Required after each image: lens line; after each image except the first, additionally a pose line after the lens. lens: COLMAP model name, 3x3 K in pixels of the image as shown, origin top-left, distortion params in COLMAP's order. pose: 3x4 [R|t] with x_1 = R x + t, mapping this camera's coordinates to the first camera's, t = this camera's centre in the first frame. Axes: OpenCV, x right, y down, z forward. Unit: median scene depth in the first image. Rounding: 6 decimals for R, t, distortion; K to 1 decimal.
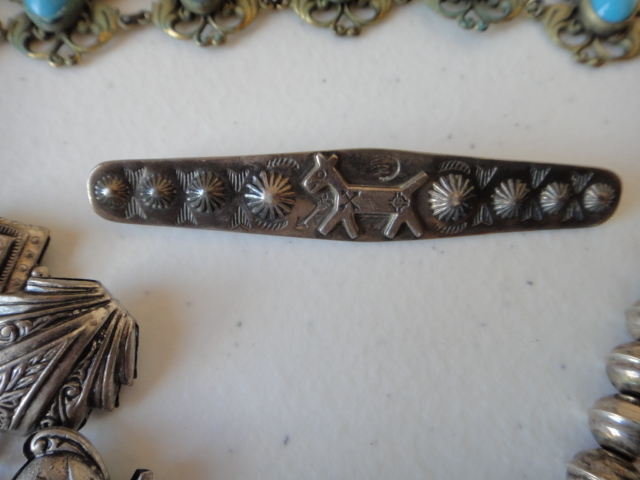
lens RADIAL K [[466.7, 0, 320.0], [0, 466.7, 240.0], [0, 0, 1]] dist [0.023455, -0.001745]
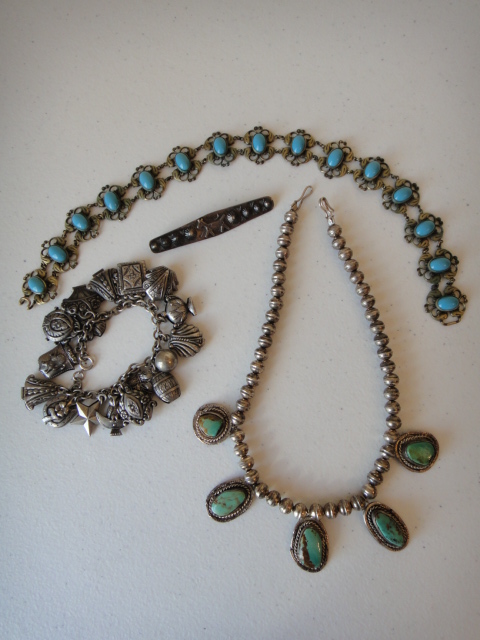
lens RADIAL K [[466.7, 0, 240.0], [0, 466.7, 320.0], [0, 0, 1]] dist [0.023455, -0.001745]
pose [[0.932417, -0.361288, -0.008324, 0.053518], [0.358026, 0.920373, 0.157259, 0.111538], [-0.049155, -0.149611, 0.987522, -3.100493]]
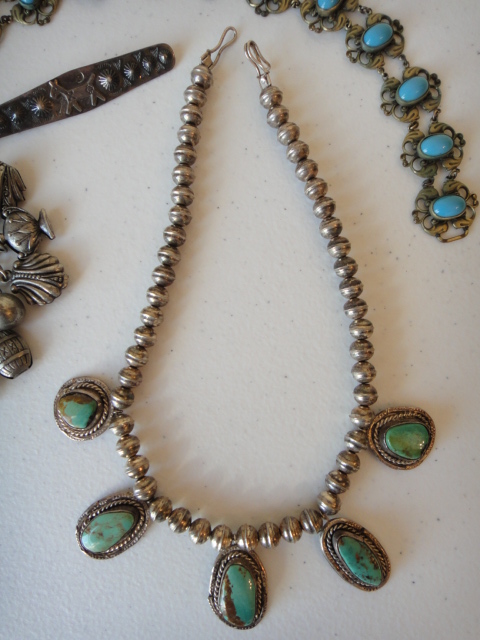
lens RADIAL K [[466.7, 0, 240.0], [0, 466.7, 320.0], [0, 0, 1]] dist [0.023455, -0.001745]
pose [[0.920319, -0.391104, -0.007089, 0.442135], [0.381611, 0.893706, 0.235929, 0.733809], [-0.085937, -0.219836, 0.971744, -1.789129]]
